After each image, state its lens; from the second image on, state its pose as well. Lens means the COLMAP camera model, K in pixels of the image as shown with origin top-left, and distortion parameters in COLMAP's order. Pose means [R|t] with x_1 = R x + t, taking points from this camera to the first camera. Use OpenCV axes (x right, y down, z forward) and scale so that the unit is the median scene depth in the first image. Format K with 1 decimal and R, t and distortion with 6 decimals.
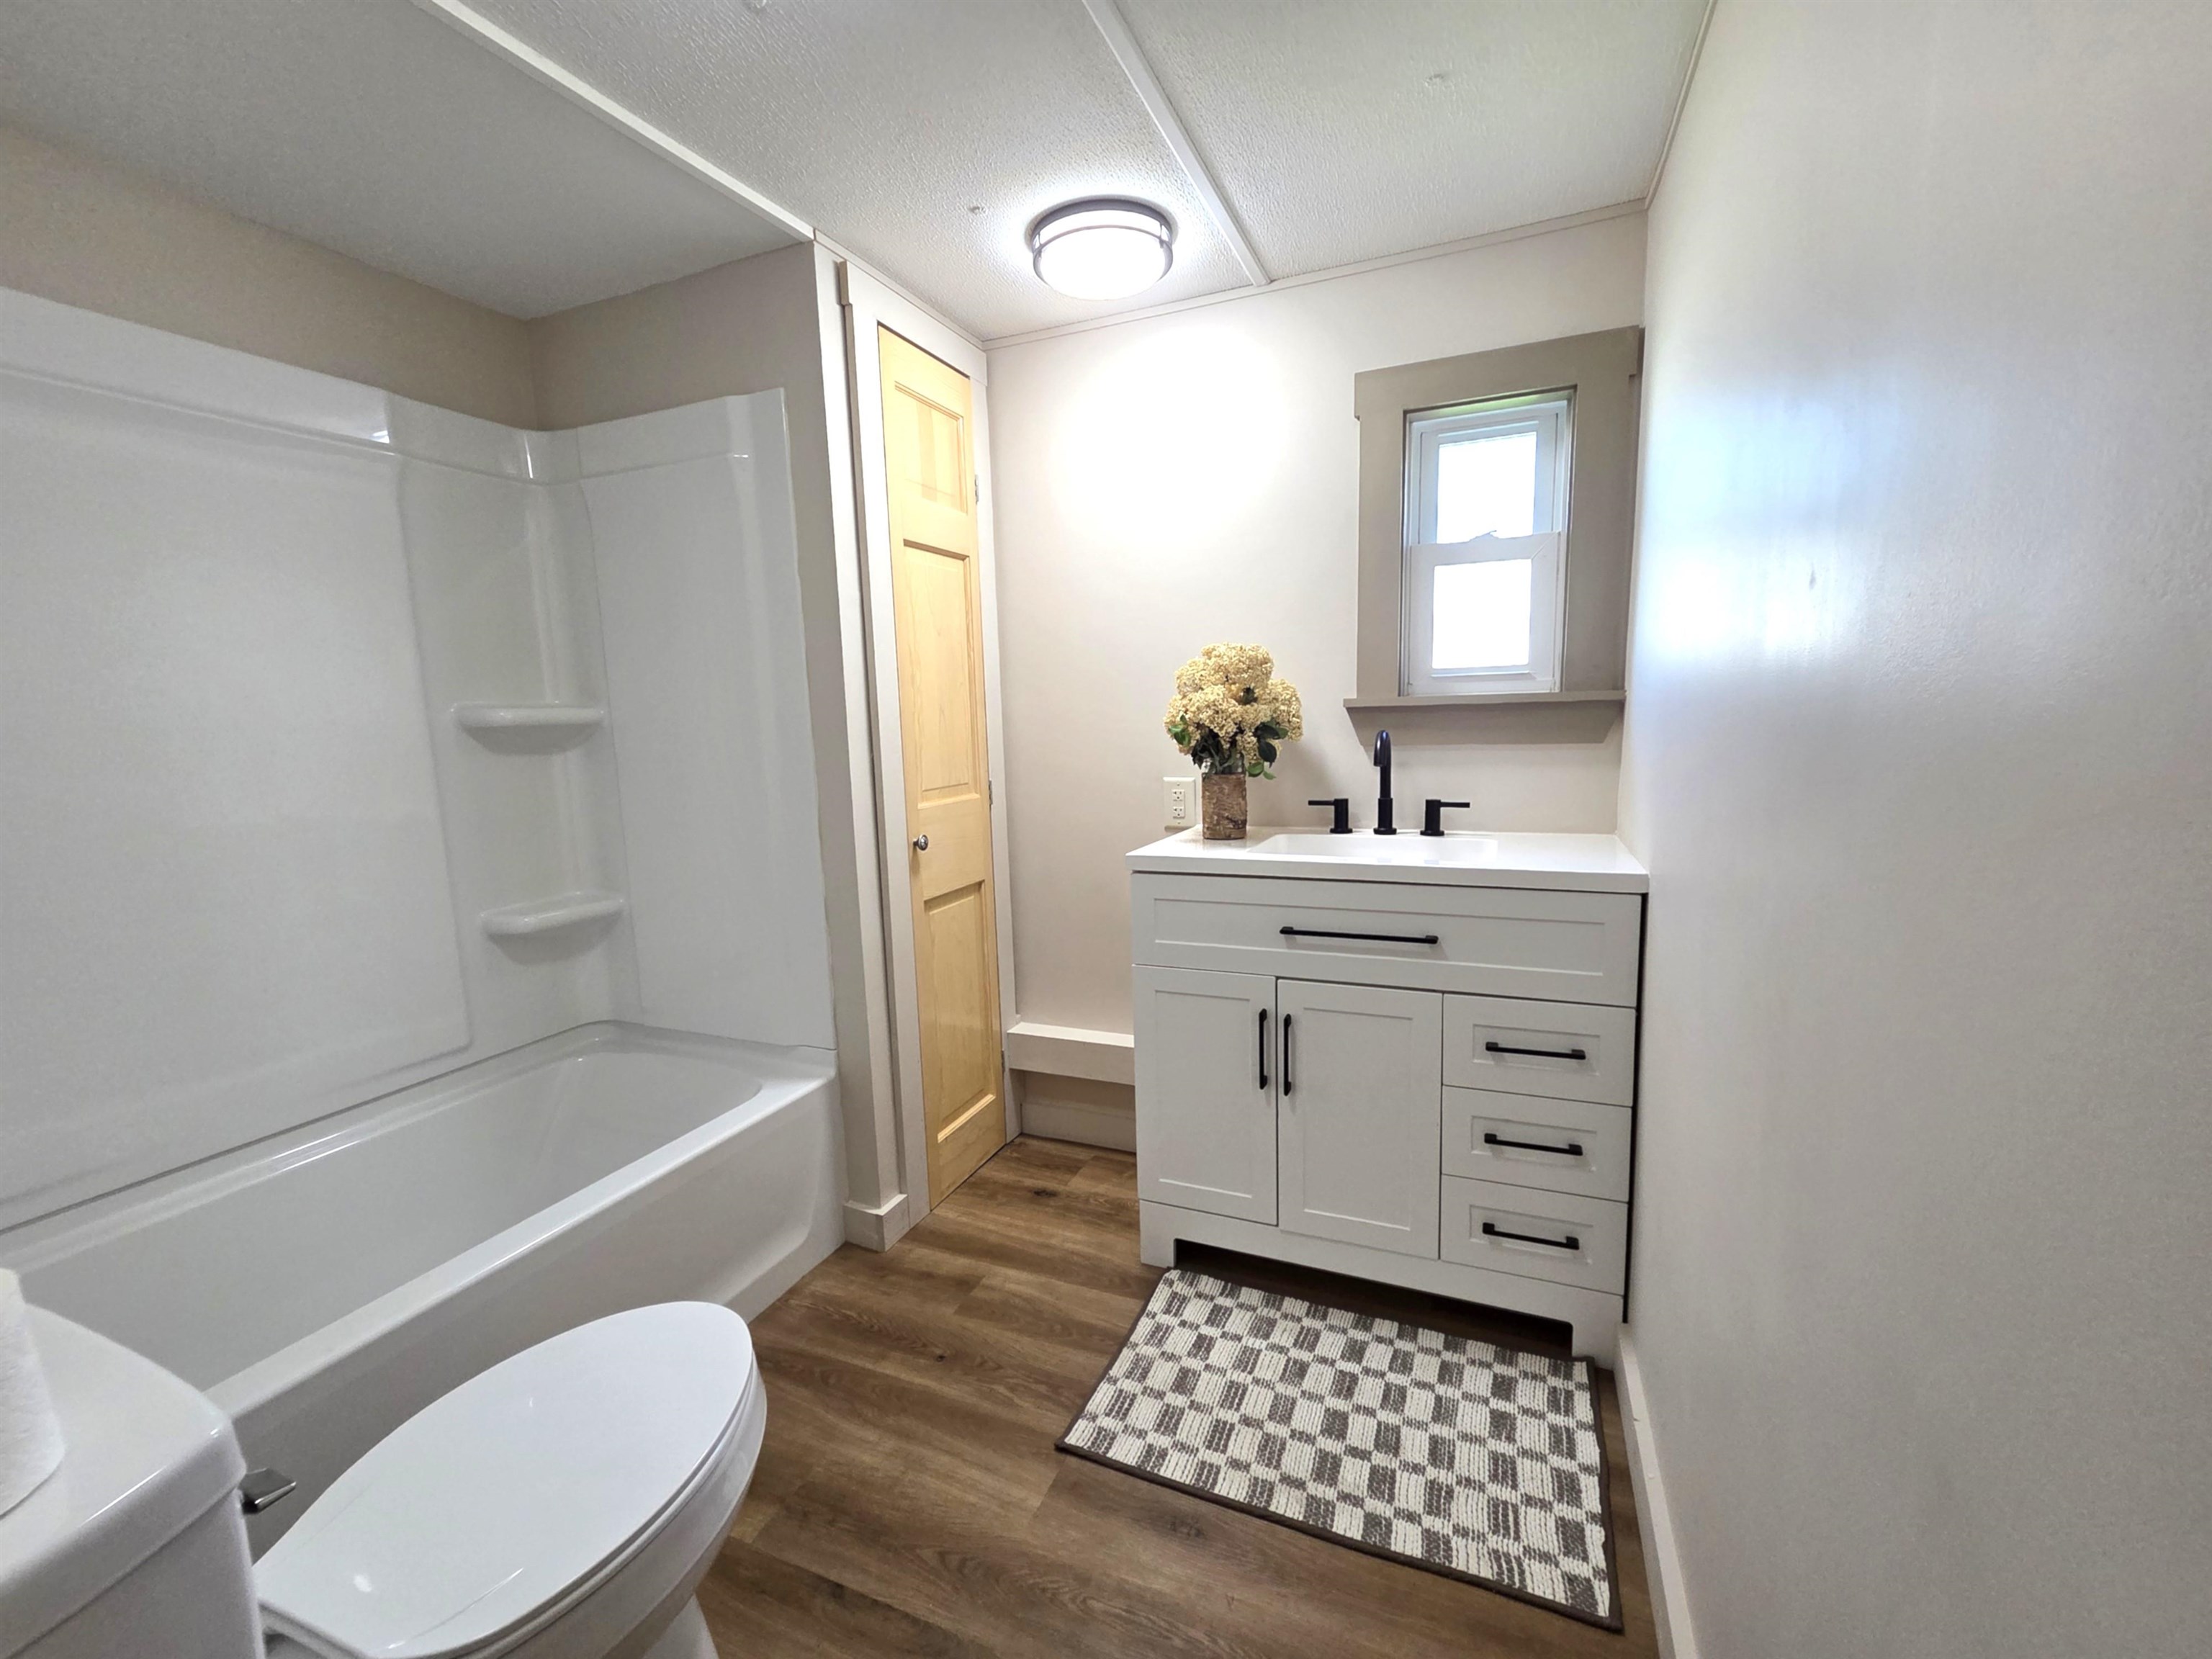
lens RADIAL K [[910.5, 0, 1110.8], [0, 910.5, 826.1], [0, 0, 1]] dist [0.004021, -0.000048]
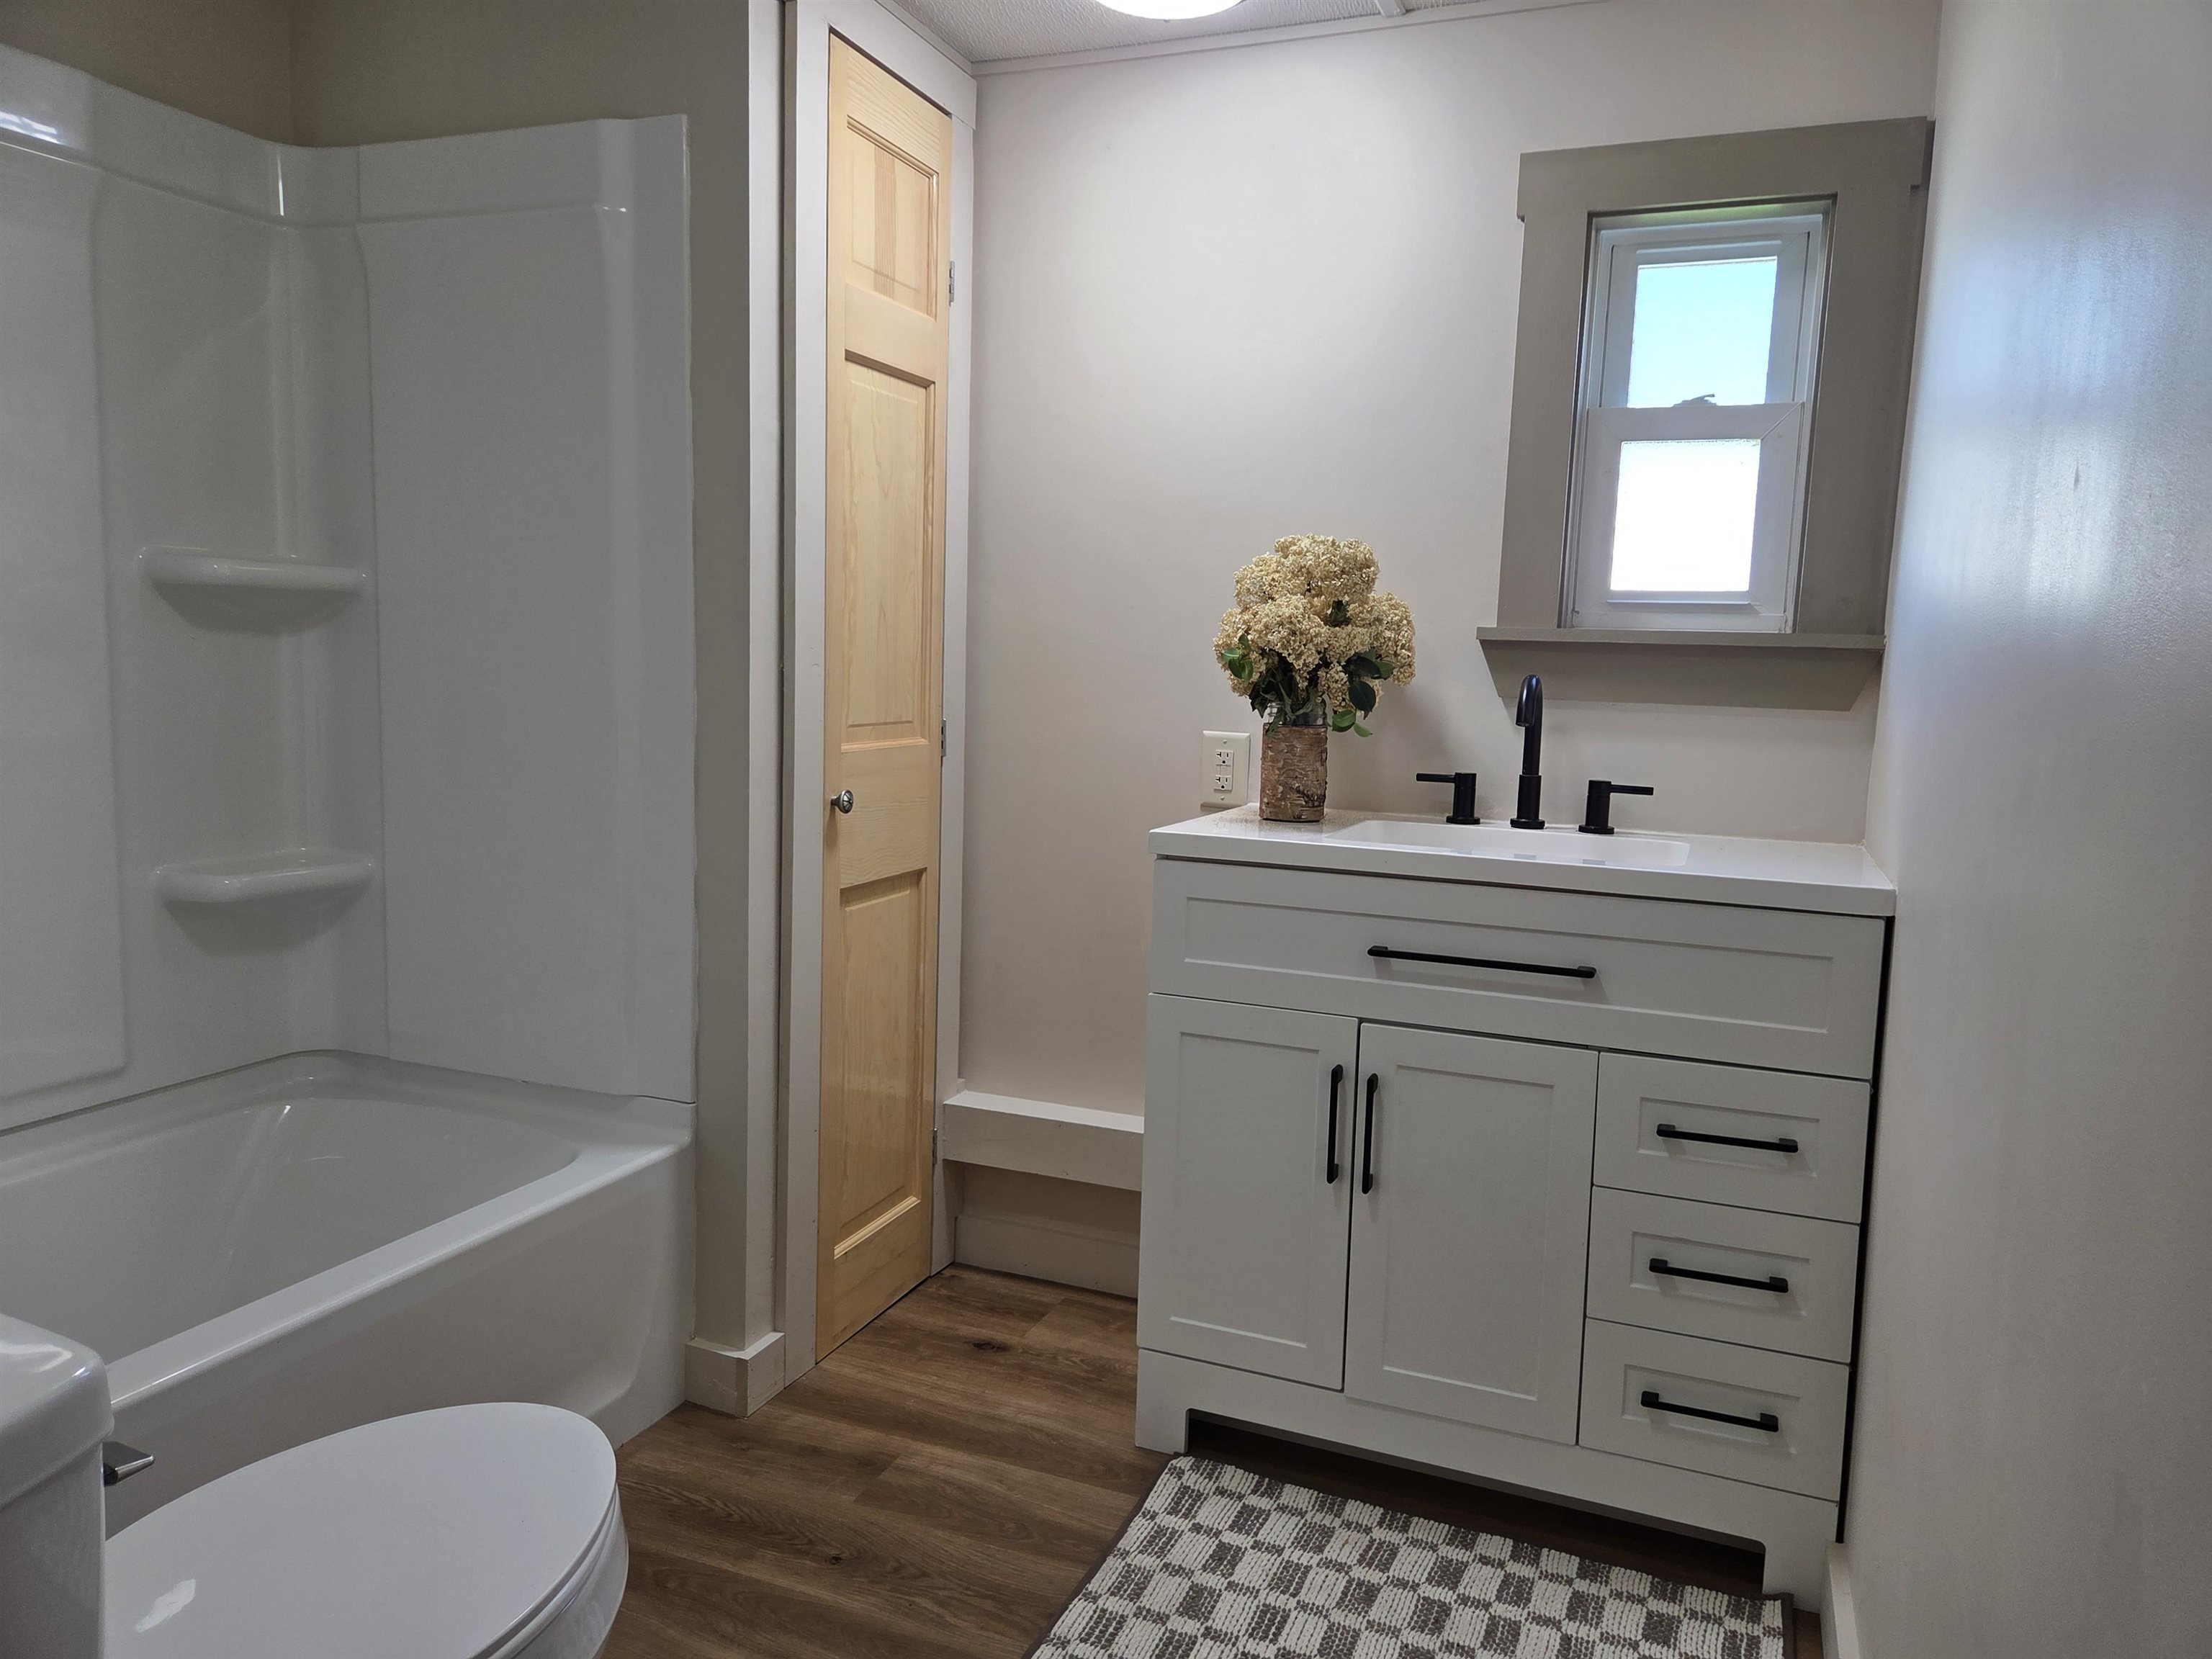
lens RADIAL K [[1481.9, 0, 1134.0], [0, 1481.9, 801.1], [0, 0, 1]] dist [0.079074, -0.073080]
pose [[0.997726, 0.059232, 0.032155, -0.030464], [-0.058391, 0.997943, -0.026472, 0.036051], [-0.033657, 0.024534, 0.999132, -0.108706]]
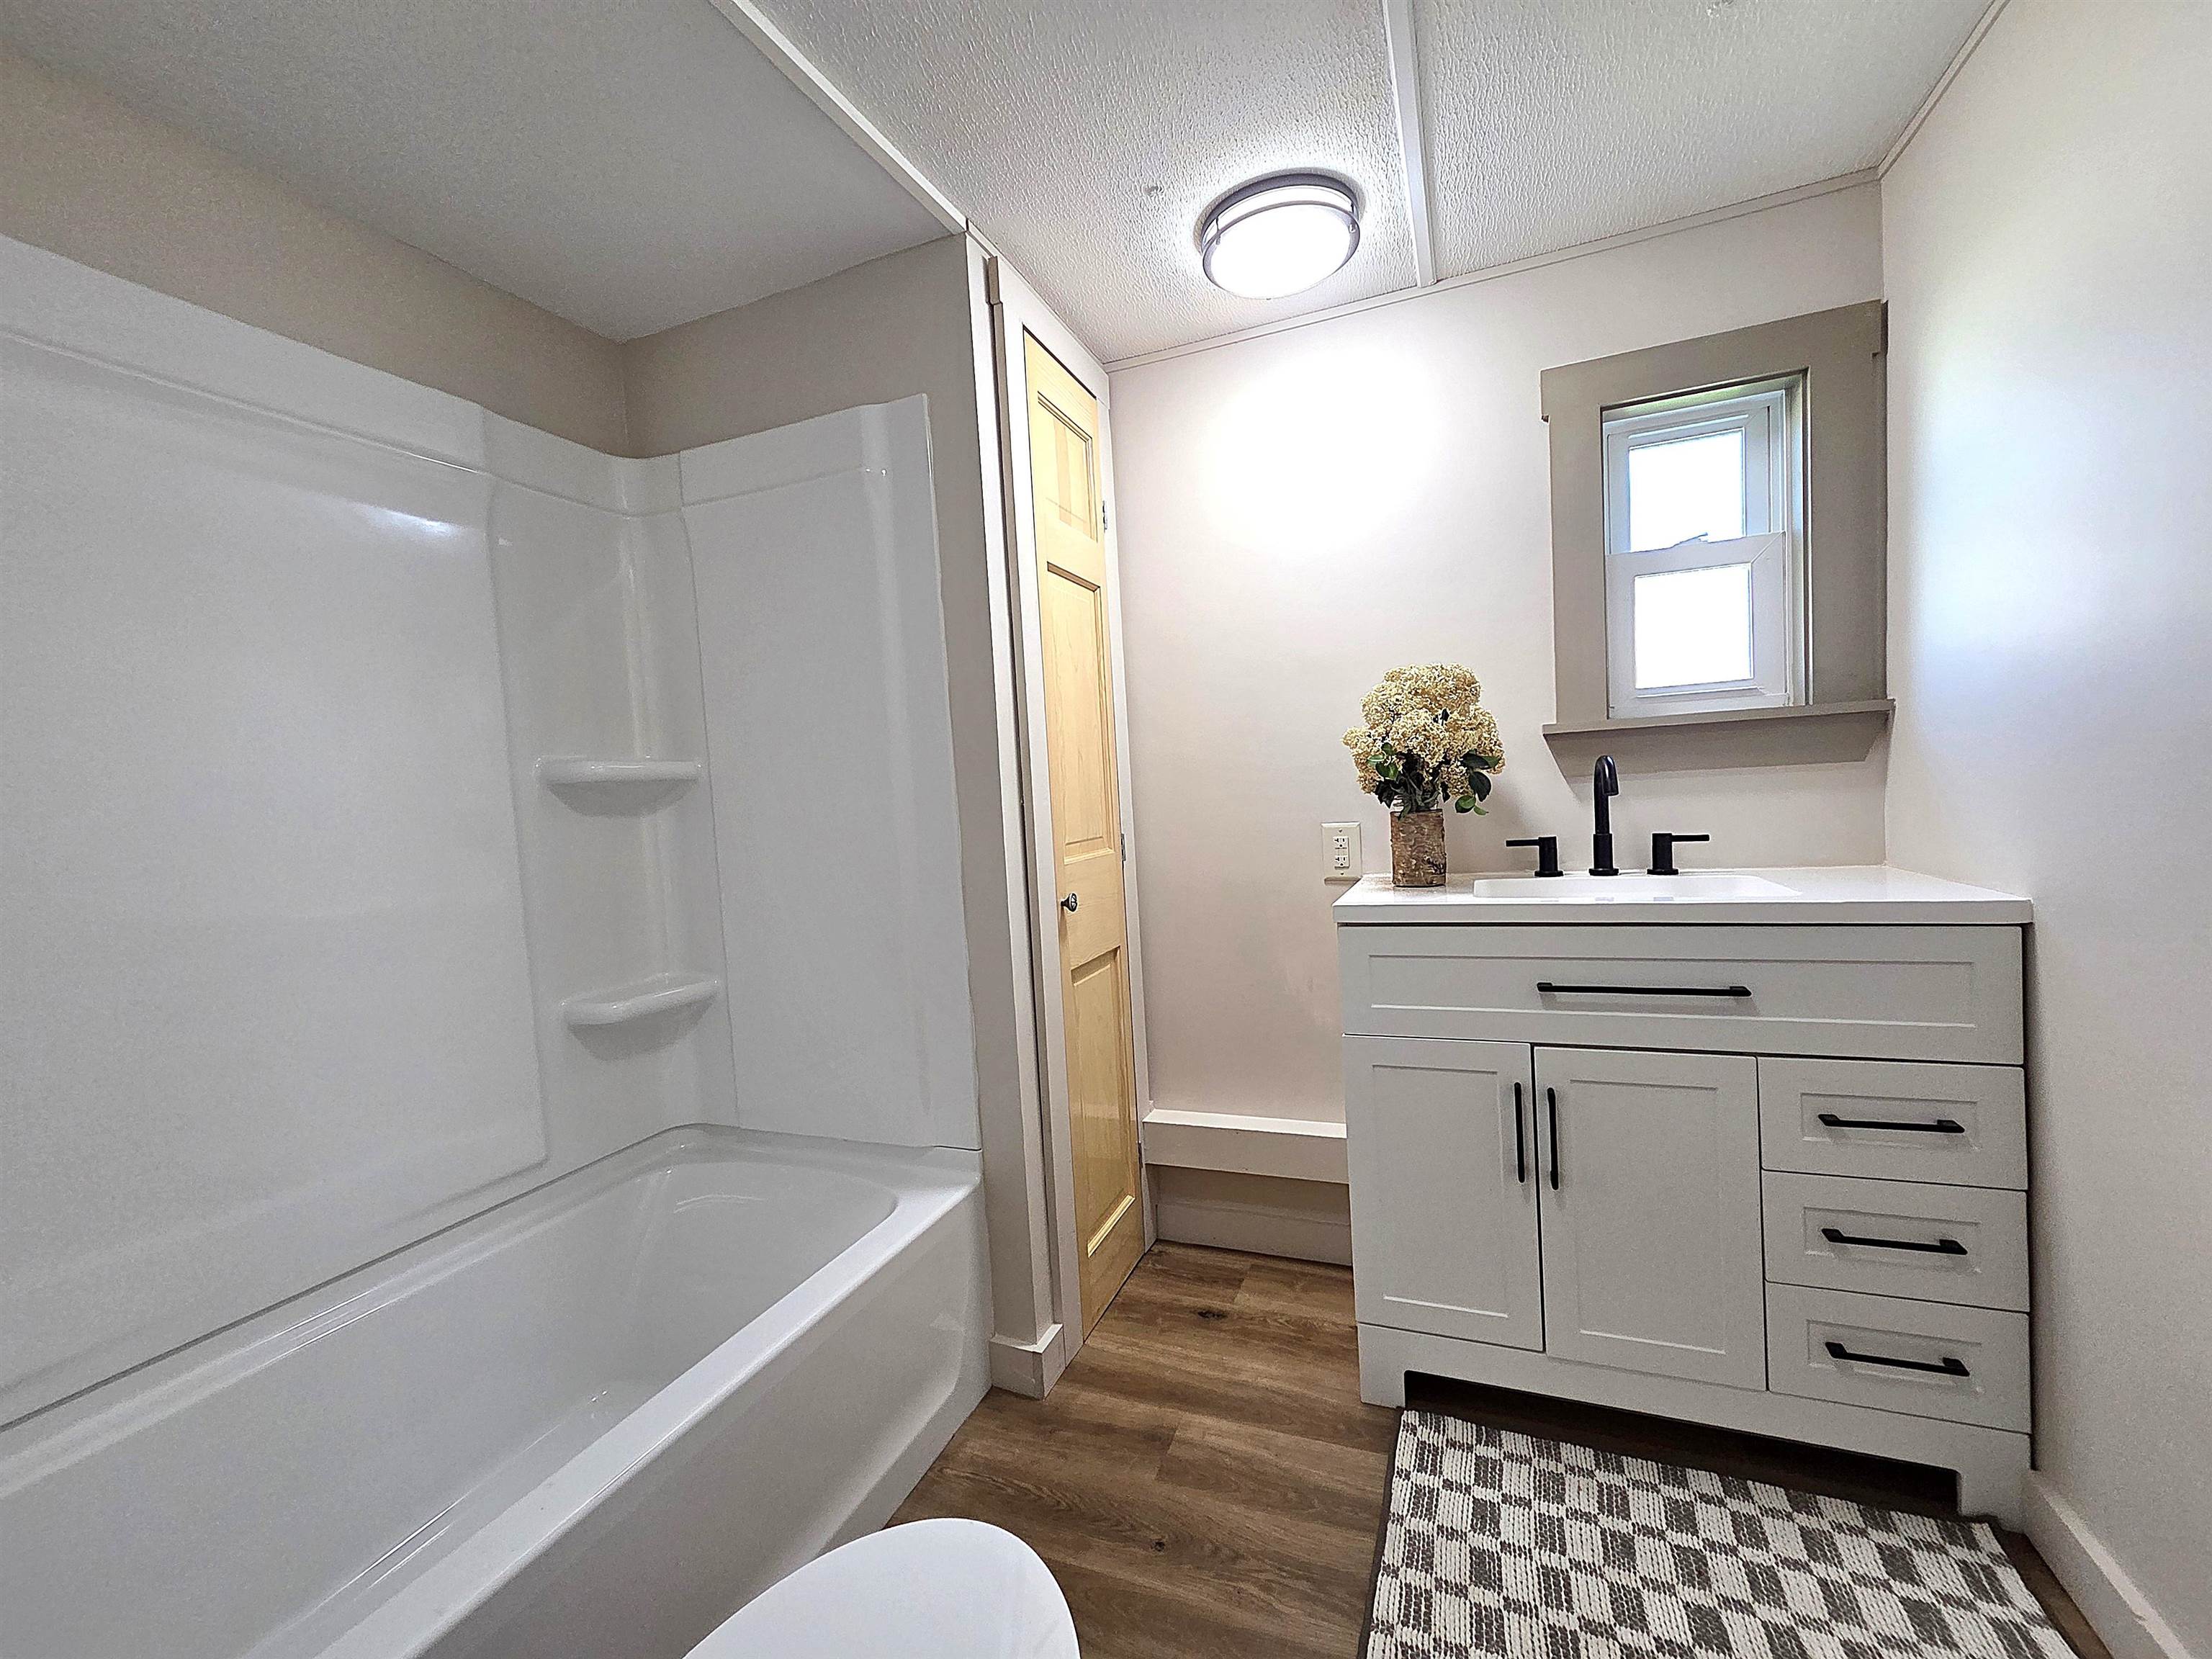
lens RADIAL K [[910.5, 0, 1116.0], [0, 910.5, 826.3], [0, 0, 1]] dist [0.004021, -0.000048]
pose [[0.999419, -0.030455, 0.015272, -0.183439], [0.031654, 0.995821, -0.085661, 0.022594], [-0.012599, 0.086095, 0.996207, 0.131138]]
